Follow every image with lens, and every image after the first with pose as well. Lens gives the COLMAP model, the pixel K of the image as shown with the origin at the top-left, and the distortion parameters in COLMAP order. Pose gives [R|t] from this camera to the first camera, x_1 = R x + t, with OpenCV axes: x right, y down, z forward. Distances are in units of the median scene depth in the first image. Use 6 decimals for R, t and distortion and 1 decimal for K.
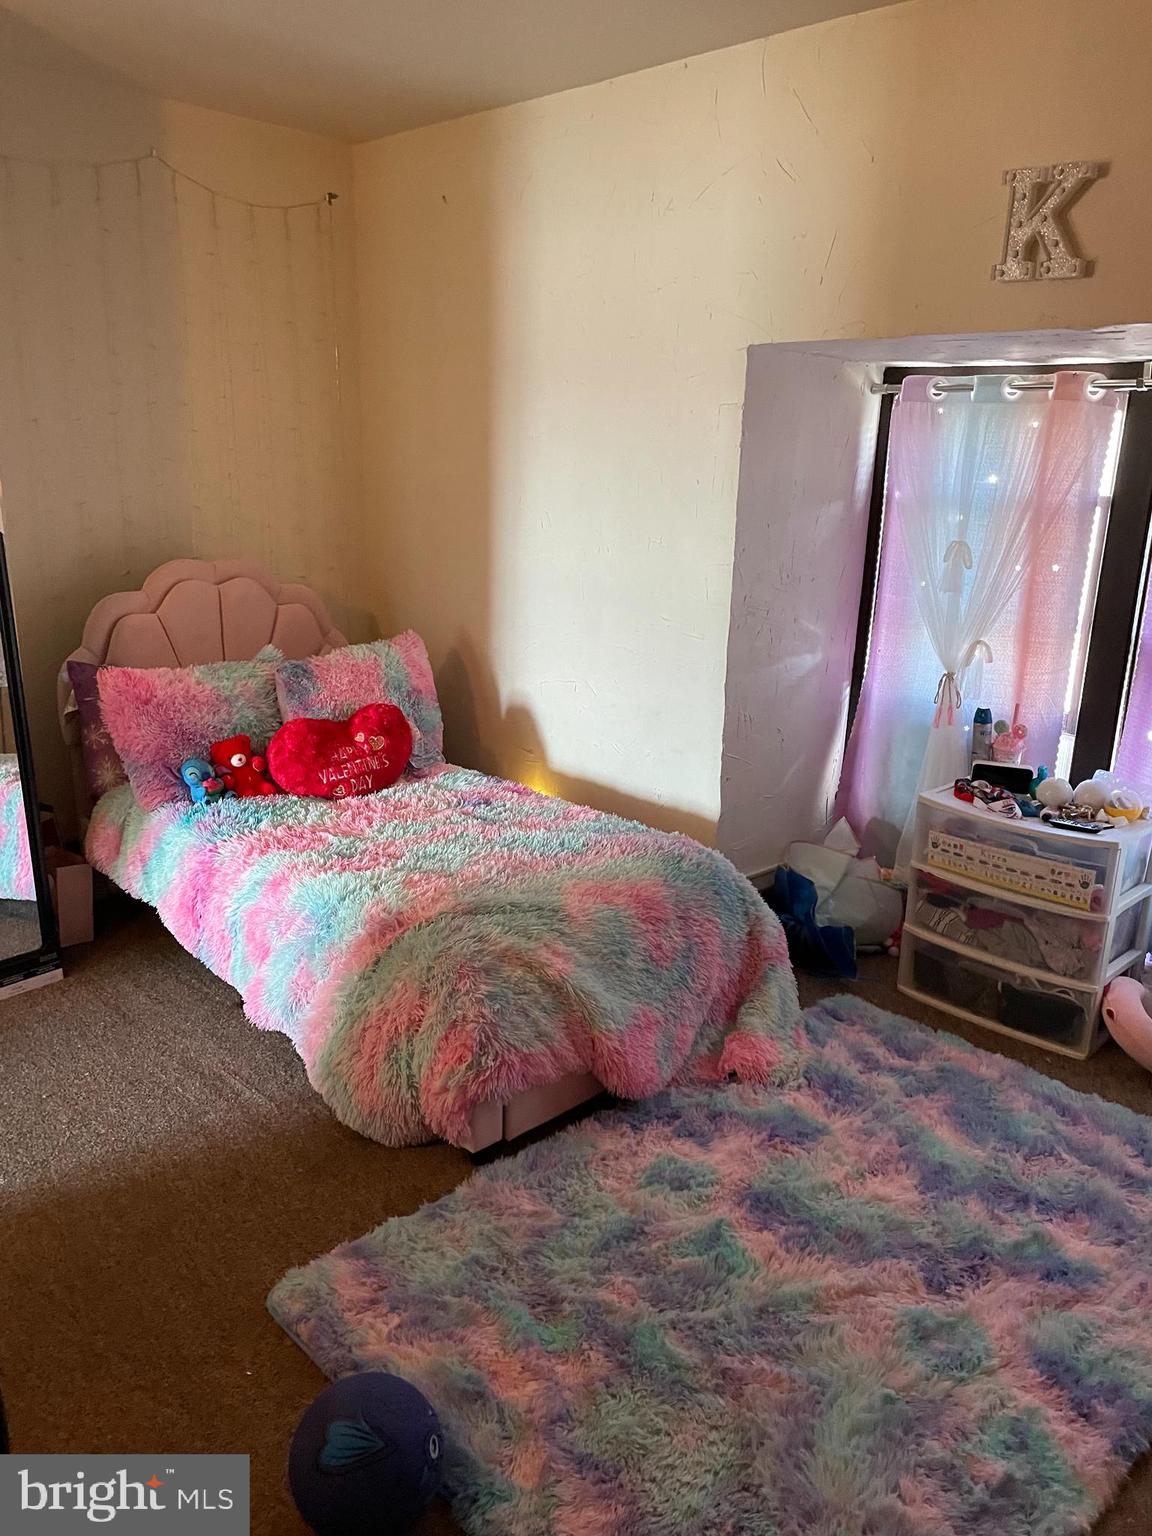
lens RADIAL K [[1170.2, 0, 576.5], [0, 1170.2, 772.2], [0, 0, 1]] dist [0.092225, -0.104314]
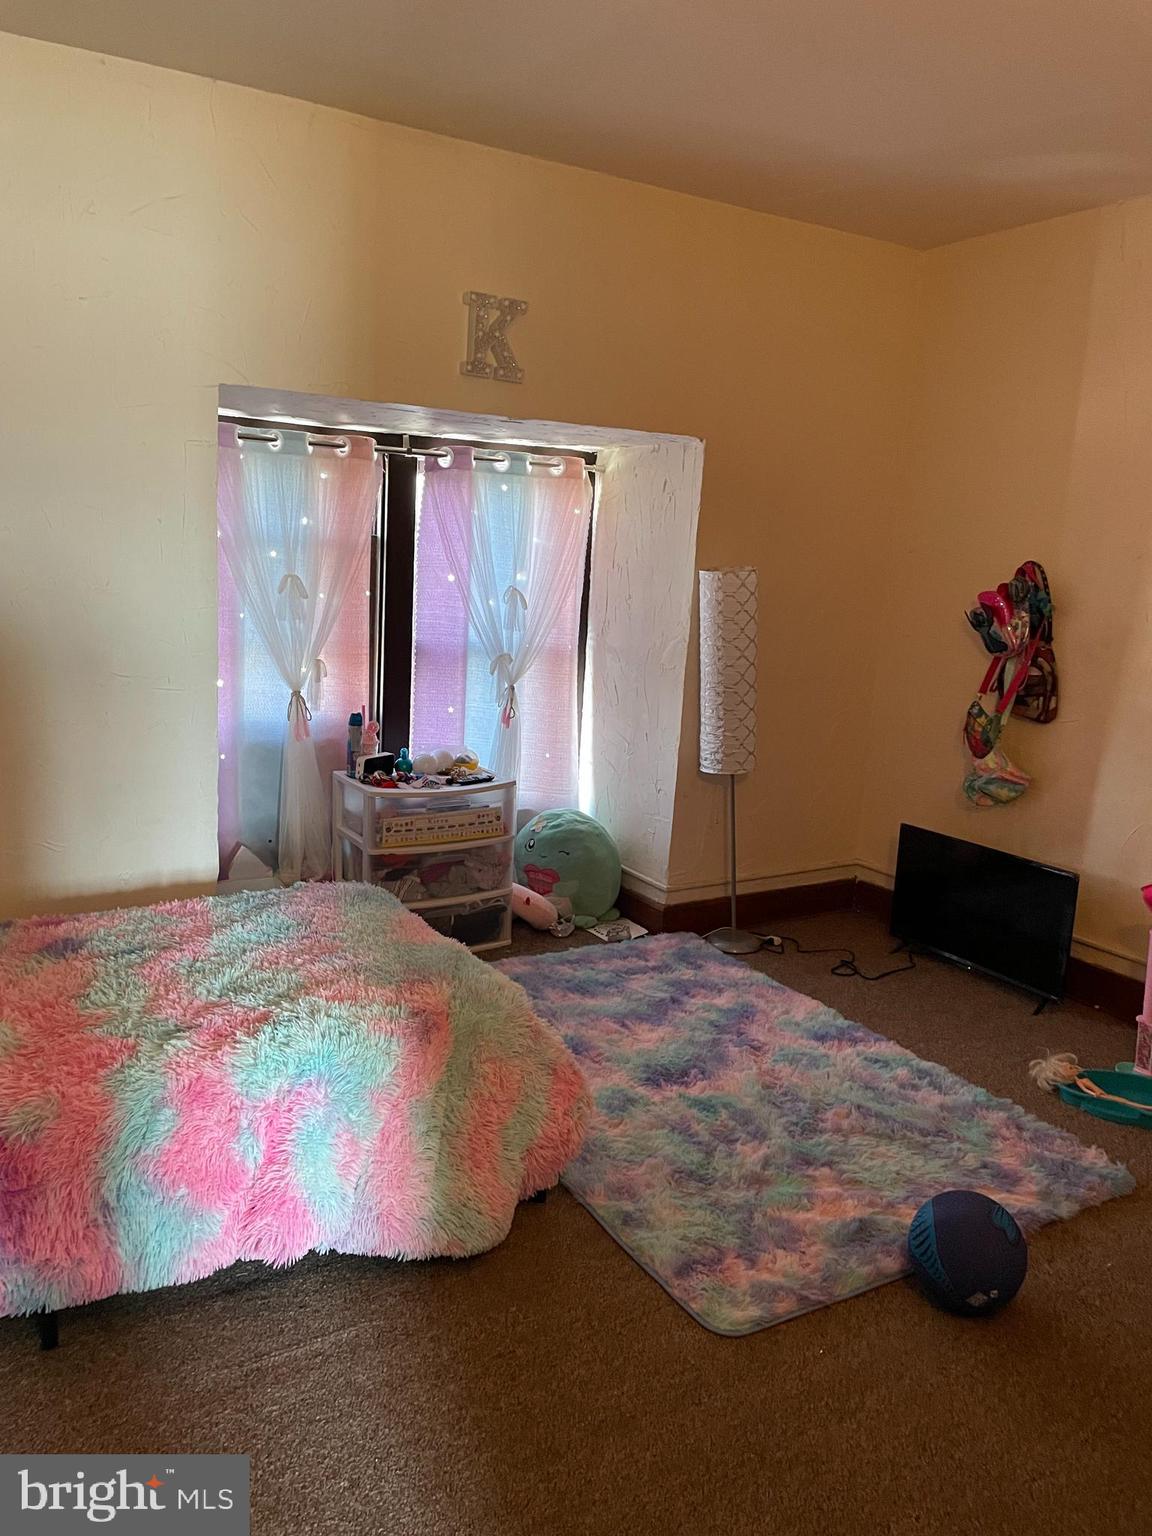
lens RADIAL K [[1170.2, 0, 576.6], [0, 1170.2, 764.1], [0, 0, 1]] dist [0.092225, -0.104314]
pose [[0.230447, -0.202267, 0.951831, -0.823521], [0.222488, 0.963199, 0.150817, -0.148756], [-0.947308, 0.177016, 0.266968, 0.540628]]
